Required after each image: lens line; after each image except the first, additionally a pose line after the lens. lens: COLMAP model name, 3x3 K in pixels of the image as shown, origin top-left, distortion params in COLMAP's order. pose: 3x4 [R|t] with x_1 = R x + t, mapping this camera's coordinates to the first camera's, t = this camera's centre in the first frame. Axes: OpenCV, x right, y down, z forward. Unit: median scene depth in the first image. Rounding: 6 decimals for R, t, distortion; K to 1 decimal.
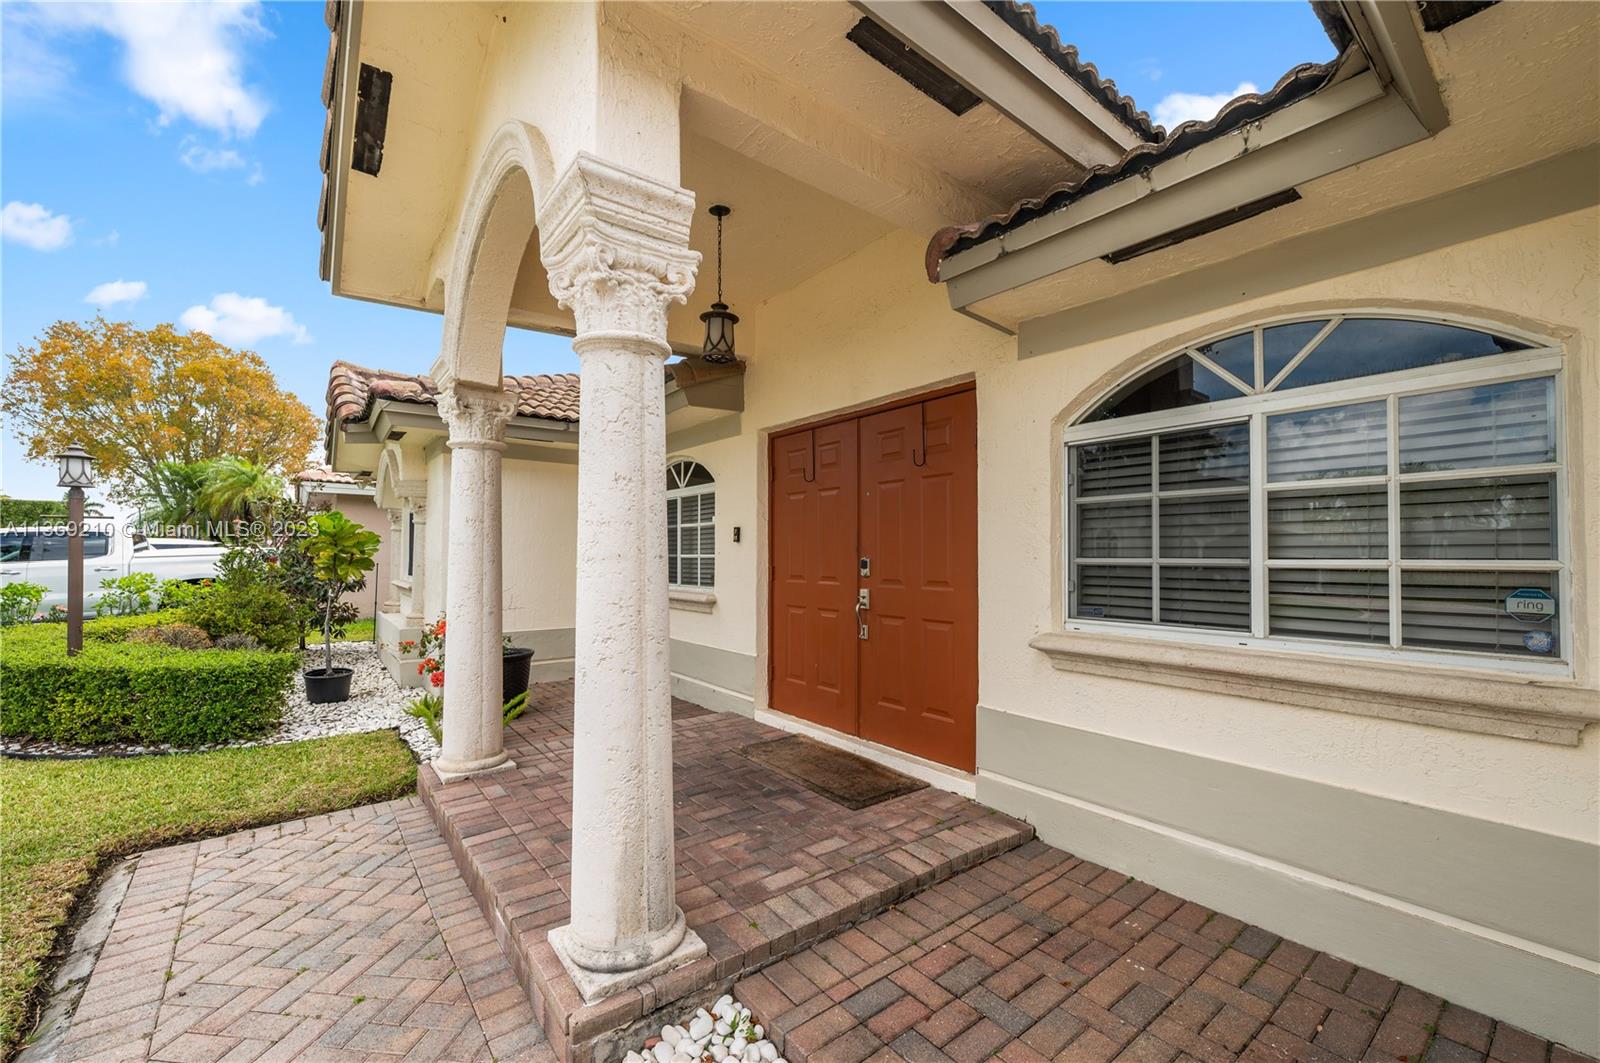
lens RADIAL K [[640.8, 0, 805.0], [0, 640.8, 537.3], [0, 0, 1]] dist [0.000599, -0.000614]
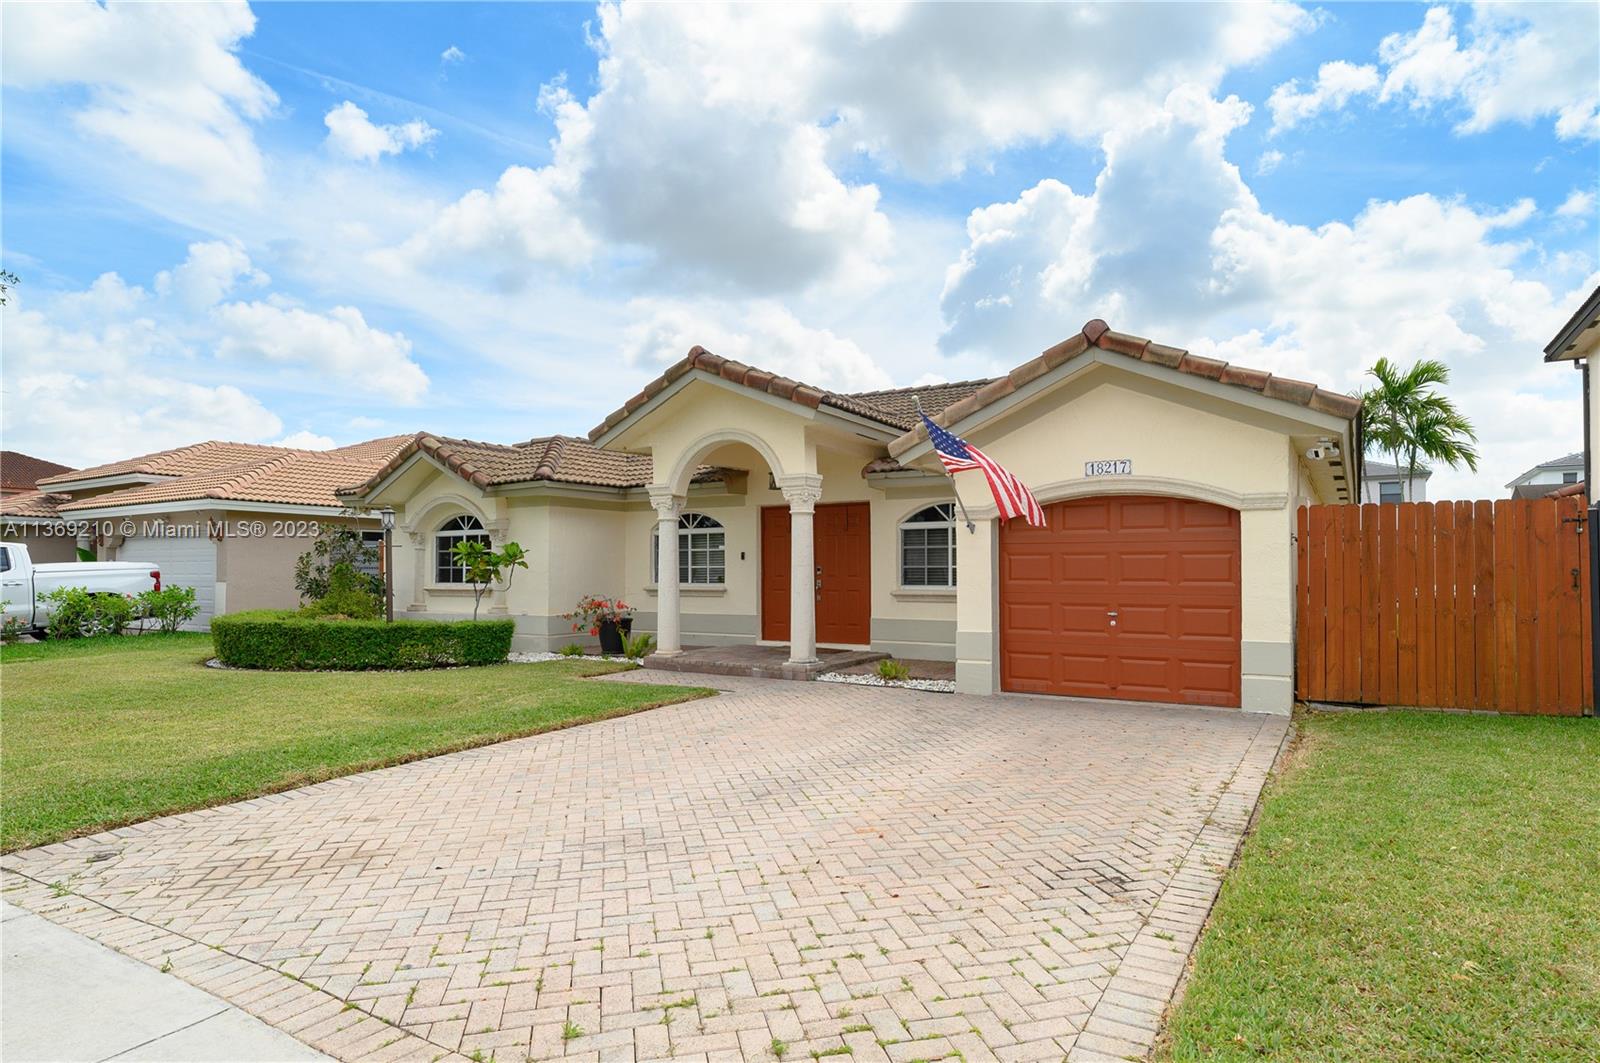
lens RADIAL K [[880.6, 0, 799.6], [0, 880.6, 541.1], [0, 0, 1]] dist [0.000170, 0.000015]
pose [[0.942427, 0.007809, 0.334322, -0.823615], [-0.005908, 0.999960, -0.006703, -0.031628], [-0.334361, 0.004341, 0.942435, -1.590315]]
